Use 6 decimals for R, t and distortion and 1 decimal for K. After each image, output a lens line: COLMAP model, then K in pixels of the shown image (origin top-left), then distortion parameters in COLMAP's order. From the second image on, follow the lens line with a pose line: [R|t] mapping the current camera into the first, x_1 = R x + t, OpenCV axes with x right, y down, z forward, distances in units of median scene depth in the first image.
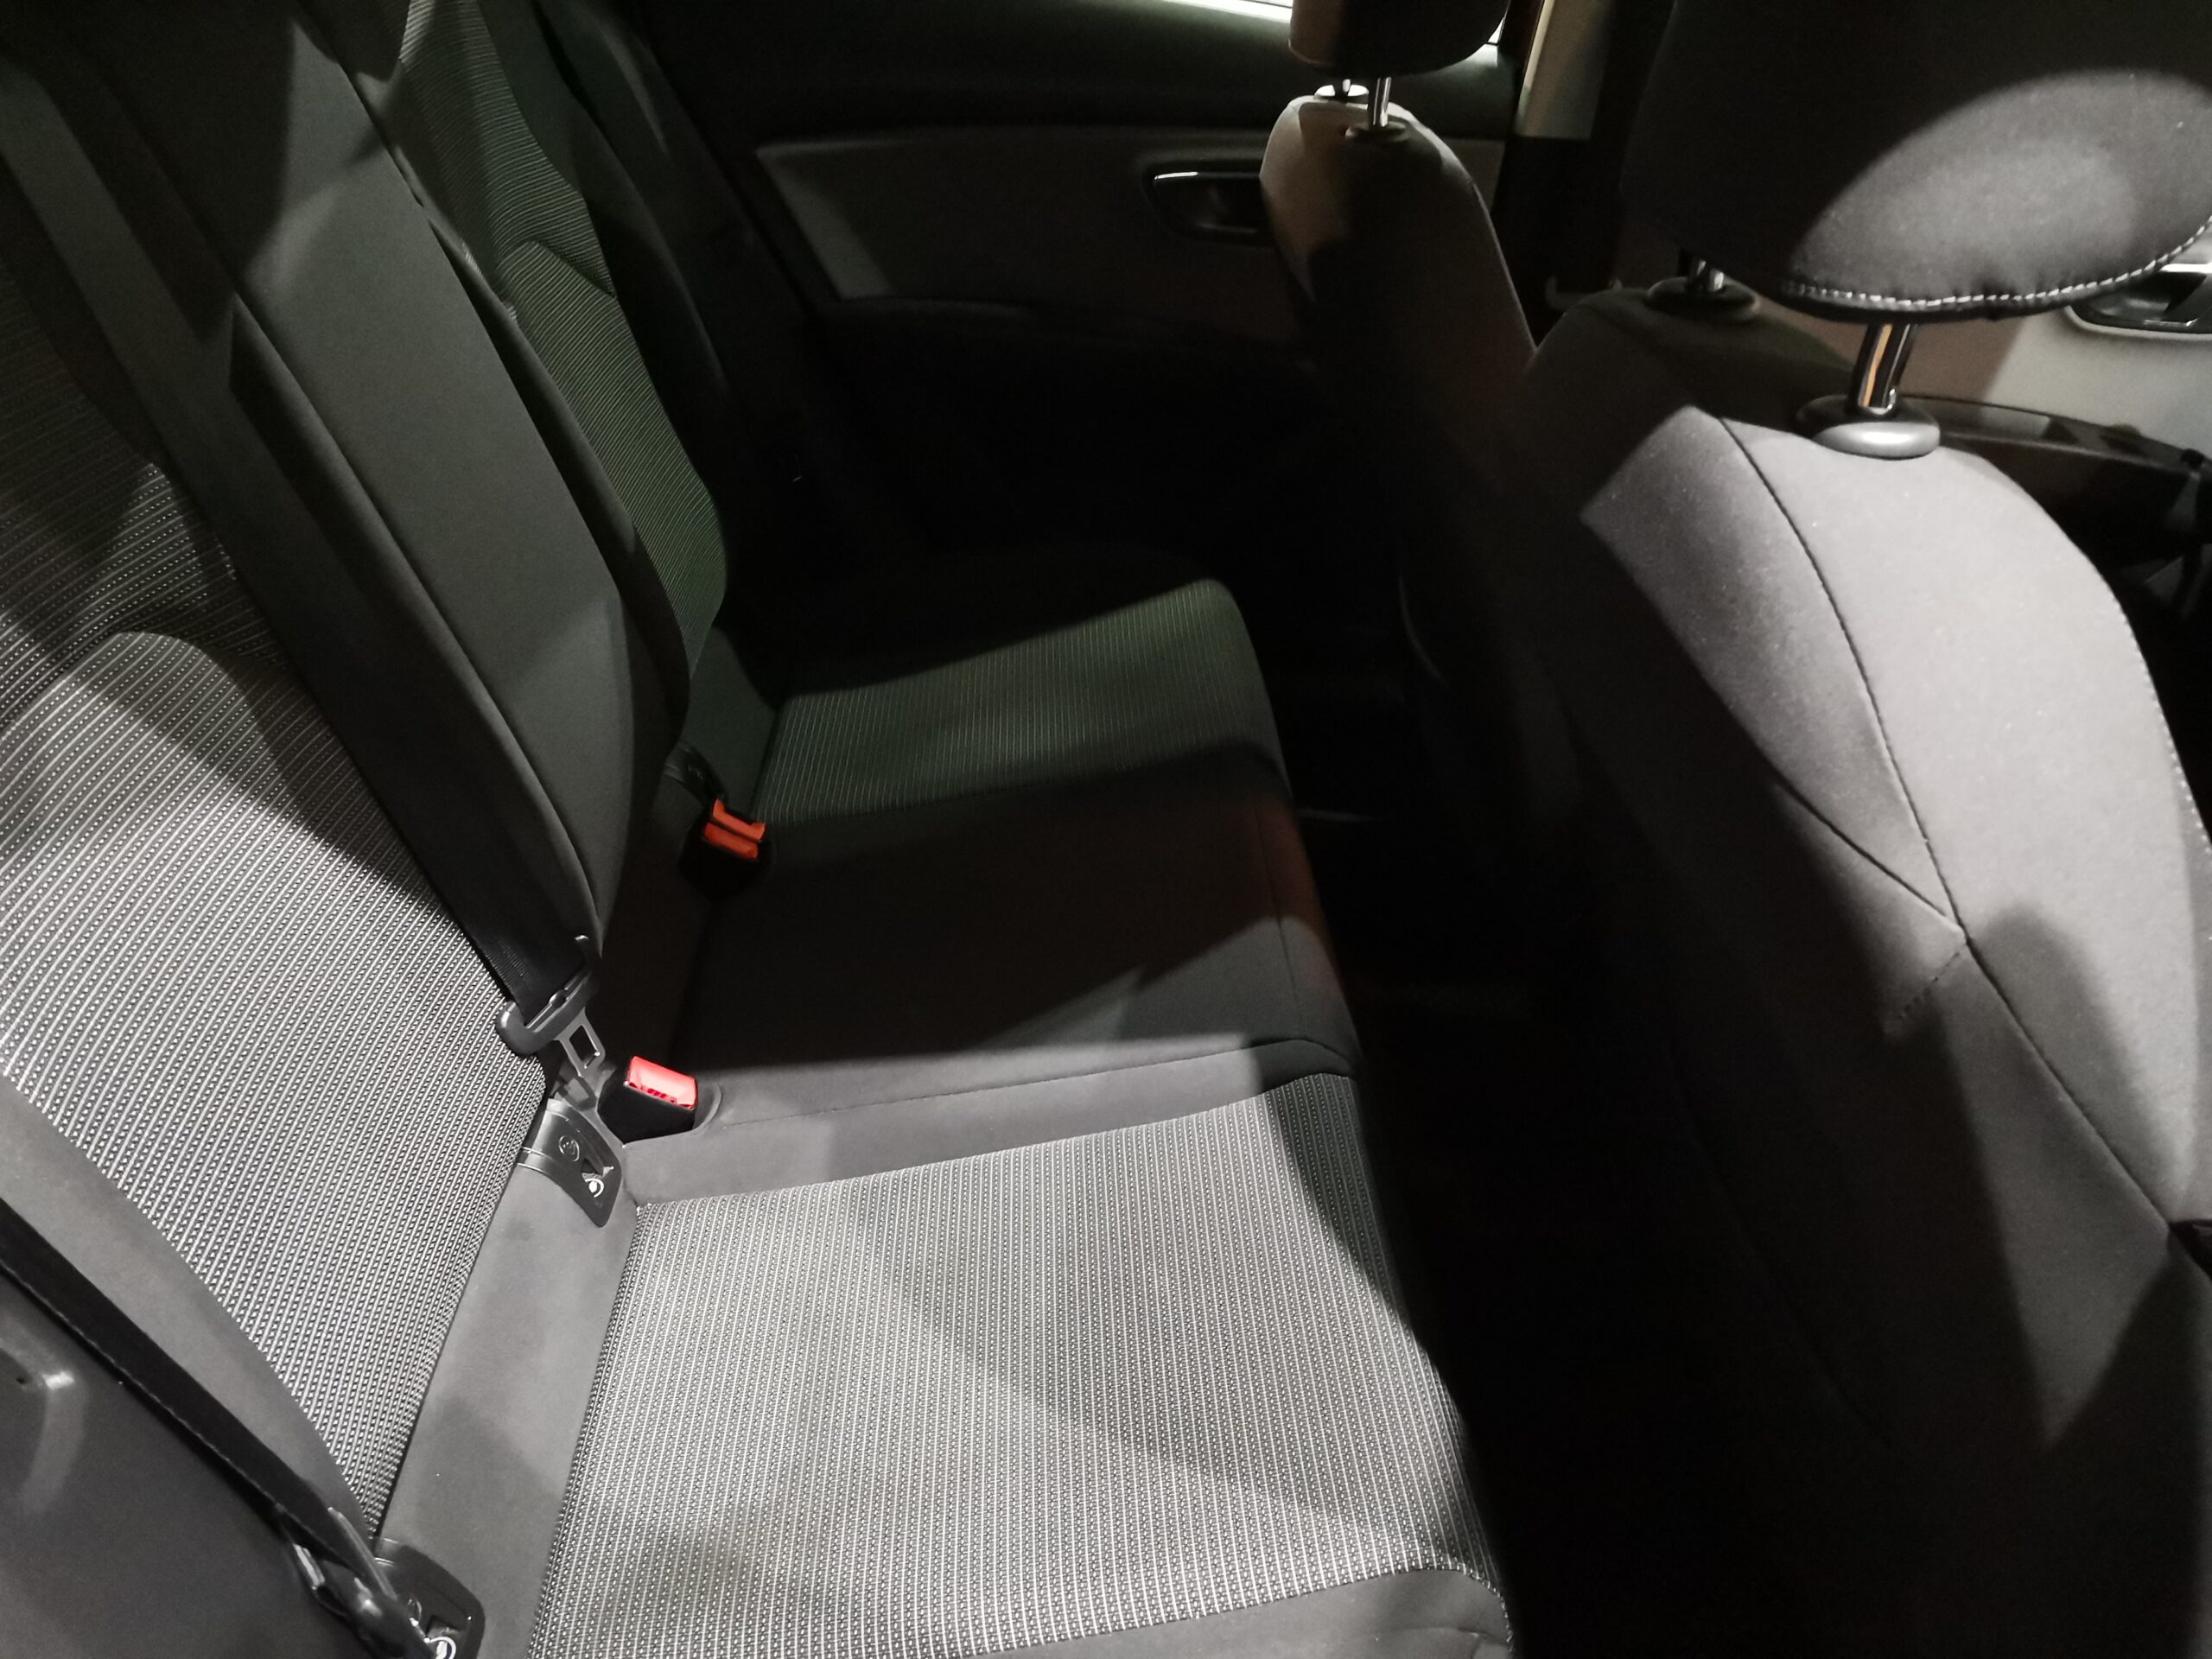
lens RADIAL K [[1647.9, 0, 1102.5], [0, 1647.9, 837.3], [0, 0, 1]] dist [0.139913, -0.169054]
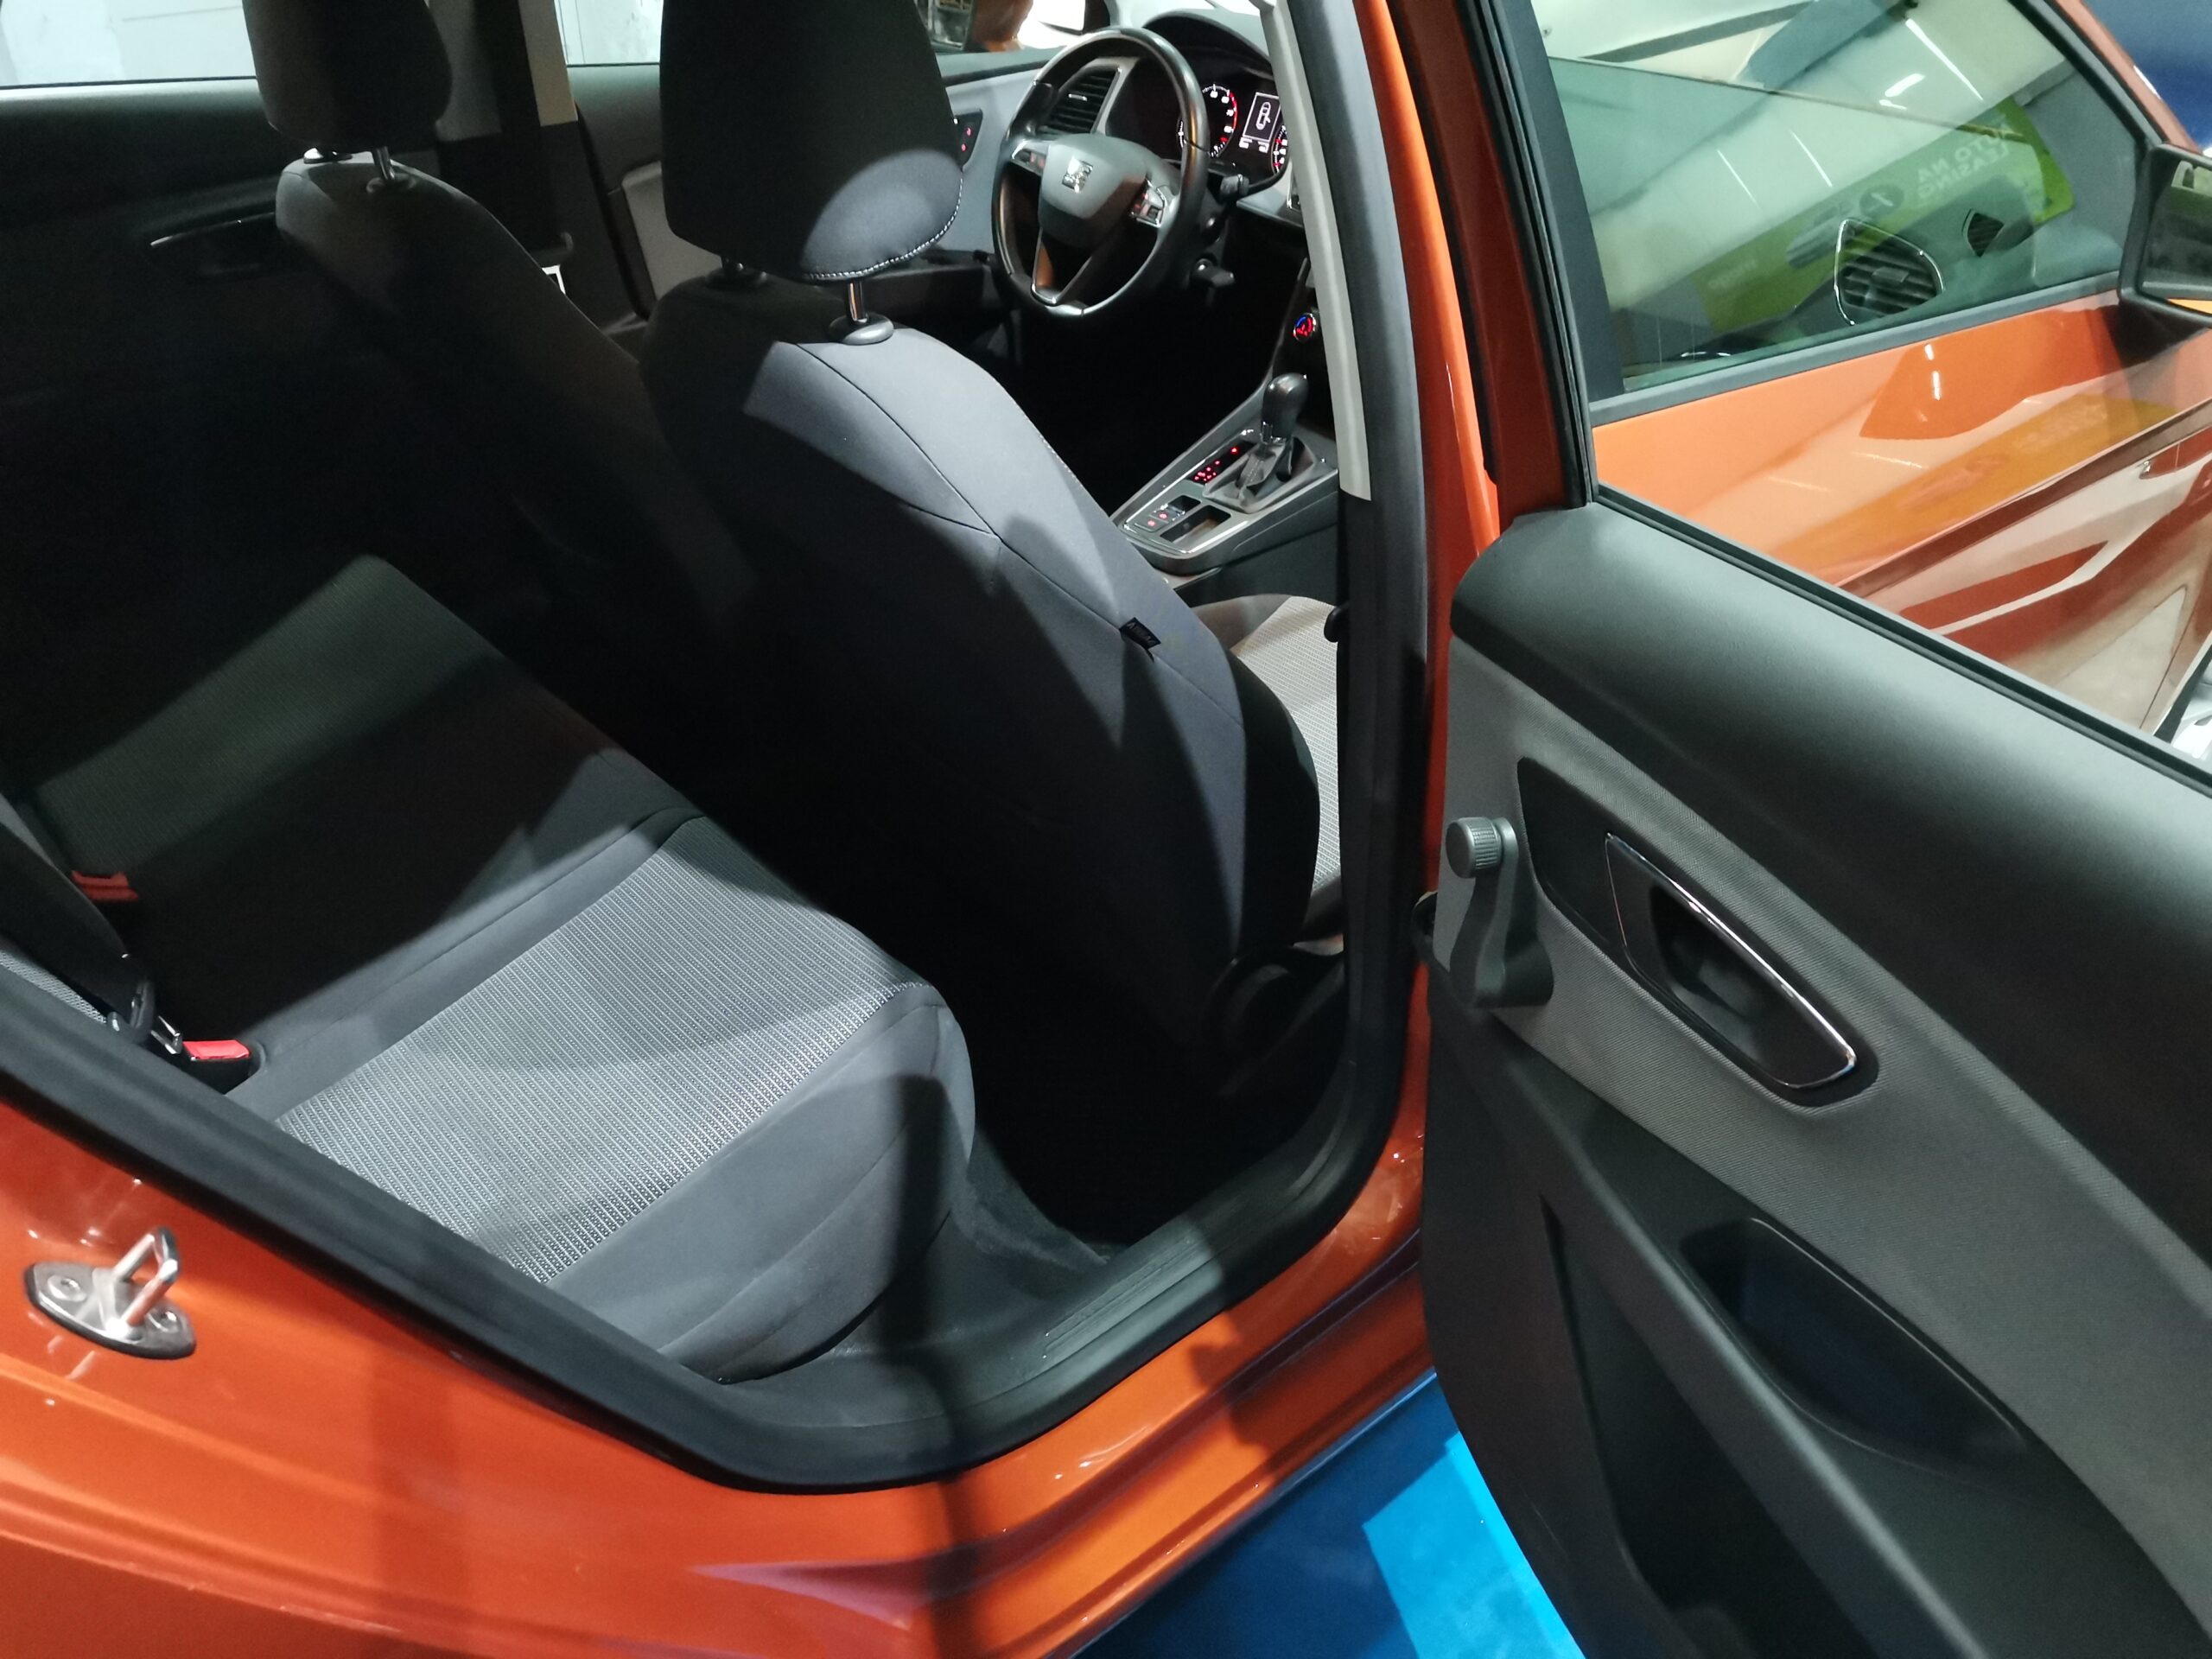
lens RADIAL K [[1678.3, 0, 1114.0], [0, 1678.3, 827.5], [0, 0, 1]] dist [0.072495, -0.108428]
pose [[0.771101, -0.414593, 0.483235, -0.387949], [0.386041, 0.907969, 0.162986, 0.062850], [-0.506336, 0.060870, 0.860186, -0.620027]]
